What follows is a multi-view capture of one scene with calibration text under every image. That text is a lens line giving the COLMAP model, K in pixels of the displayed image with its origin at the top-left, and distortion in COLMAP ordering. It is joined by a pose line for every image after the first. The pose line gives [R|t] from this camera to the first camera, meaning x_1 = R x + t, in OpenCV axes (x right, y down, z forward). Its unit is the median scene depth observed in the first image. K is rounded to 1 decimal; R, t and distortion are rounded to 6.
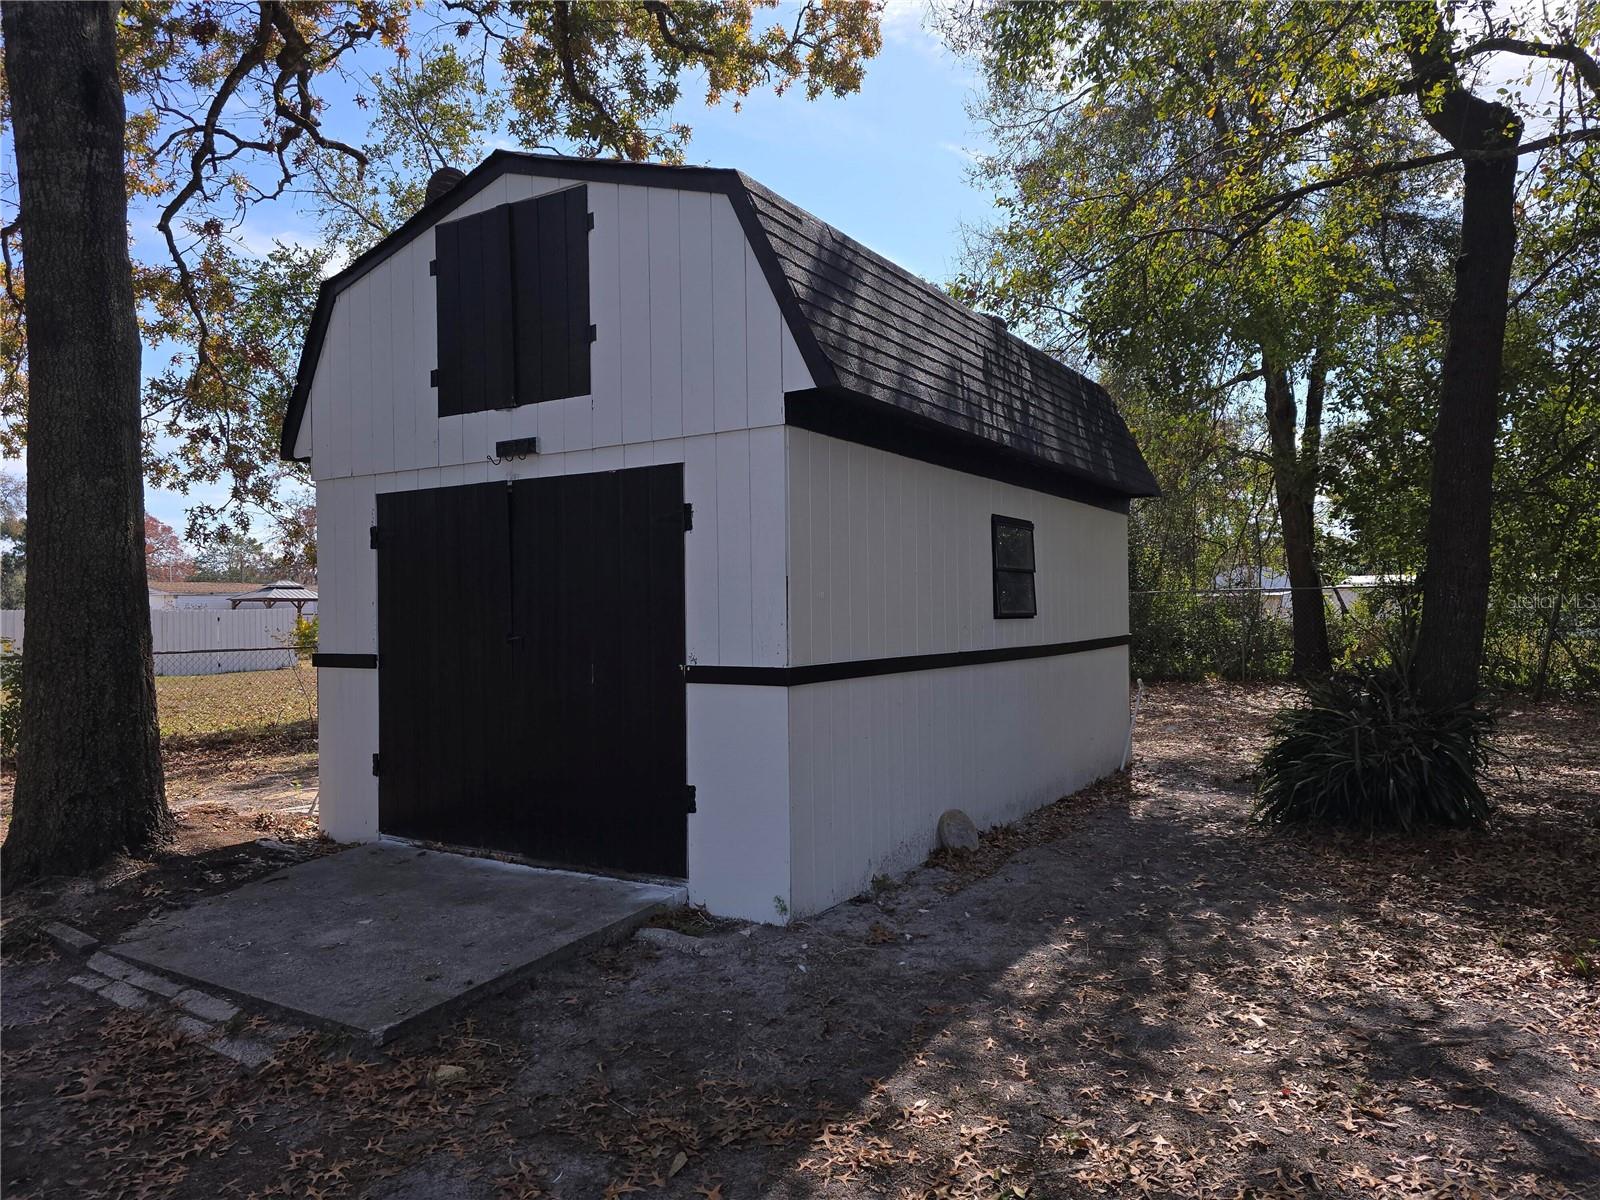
lens RADIAL K [[1075.2, 0, 790.0], [0, 1075.2, 602.9], [0, 0, 1]] dist [0.025048, -0.000618]
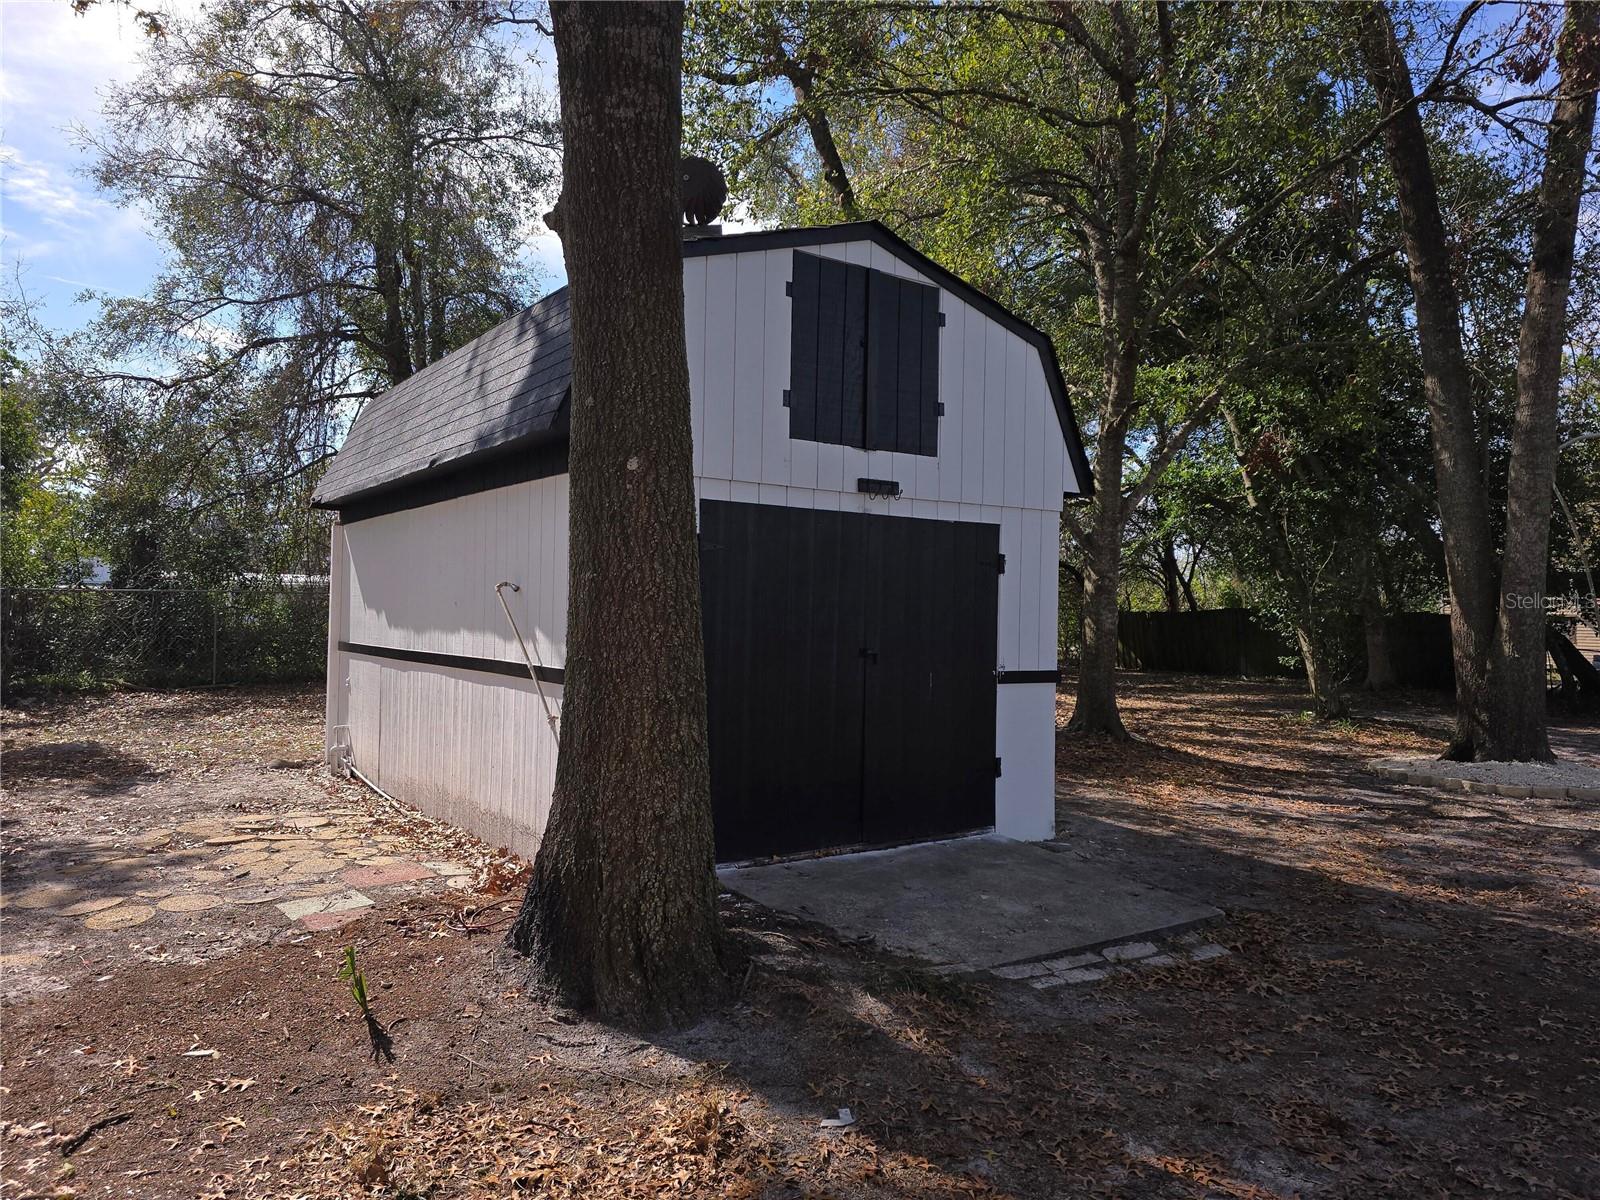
lens RADIAL K [[1075.2, 0, 790.0], [0, 1075.2, 602.9], [0, 0, 1]] dist [0.025048, -0.000618]
pose [[0.391418, 0.023912, 0.919902, -1.130217], [-0.031144, 0.999434, -0.012727, -0.002898], [-0.919686, -0.023668, 0.391941, 0.537438]]
